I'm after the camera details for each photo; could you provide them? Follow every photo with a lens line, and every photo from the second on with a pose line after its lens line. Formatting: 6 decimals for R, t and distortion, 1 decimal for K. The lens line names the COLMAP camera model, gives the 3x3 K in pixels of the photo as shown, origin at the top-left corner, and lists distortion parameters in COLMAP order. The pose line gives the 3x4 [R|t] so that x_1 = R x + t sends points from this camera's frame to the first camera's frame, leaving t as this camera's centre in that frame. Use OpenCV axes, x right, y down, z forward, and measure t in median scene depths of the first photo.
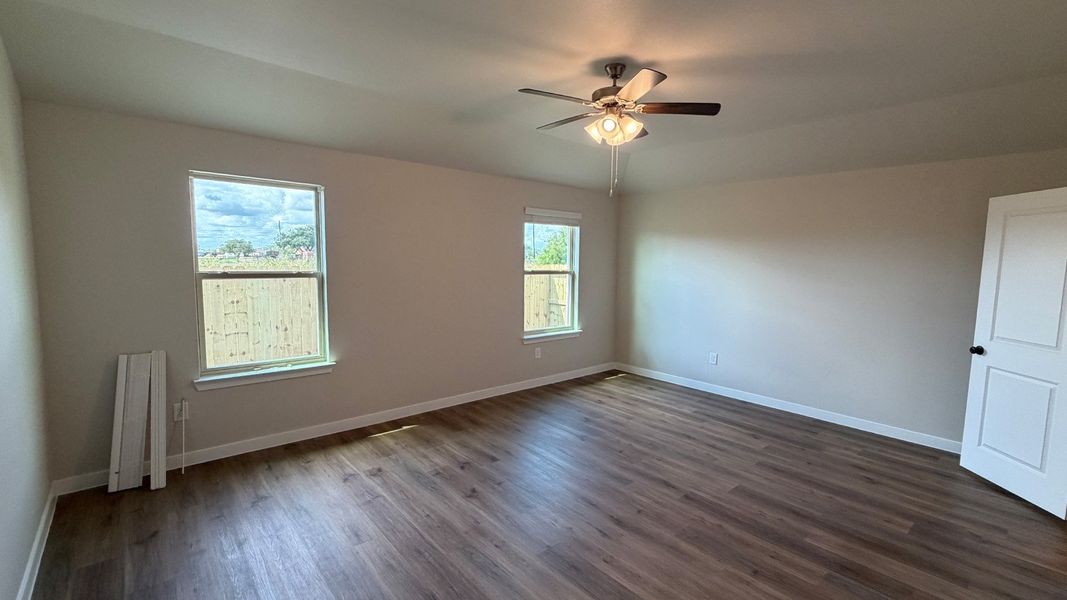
lens RADIAL K [[428.7, 0, 534.7], [0, 428.7, 300.6], [0, 0, 1]] dist [0.001049, 0.000132]
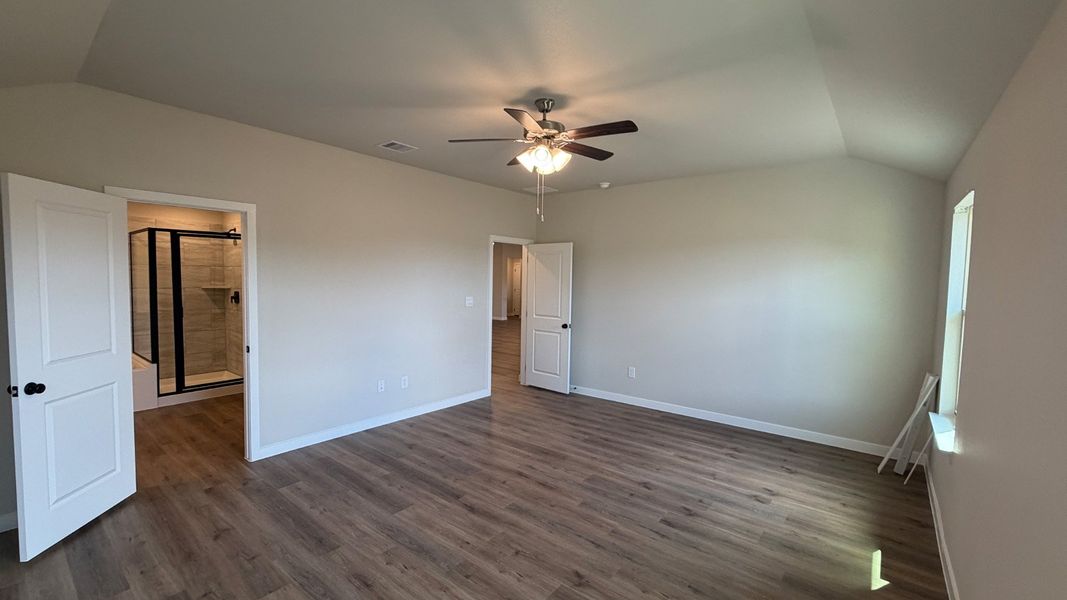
lens RADIAL K [[428.7, 0, 534.7], [0, 428.7, 300.6], [0, 0, 1]] dist [0.001049, 0.000132]
pose [[-0.974313, -0.023821, -0.223933, 0.402366], [-0.057890, 0.987466, 0.146831, -0.185097], [0.217629, 0.156023, -0.963480, 1.915124]]
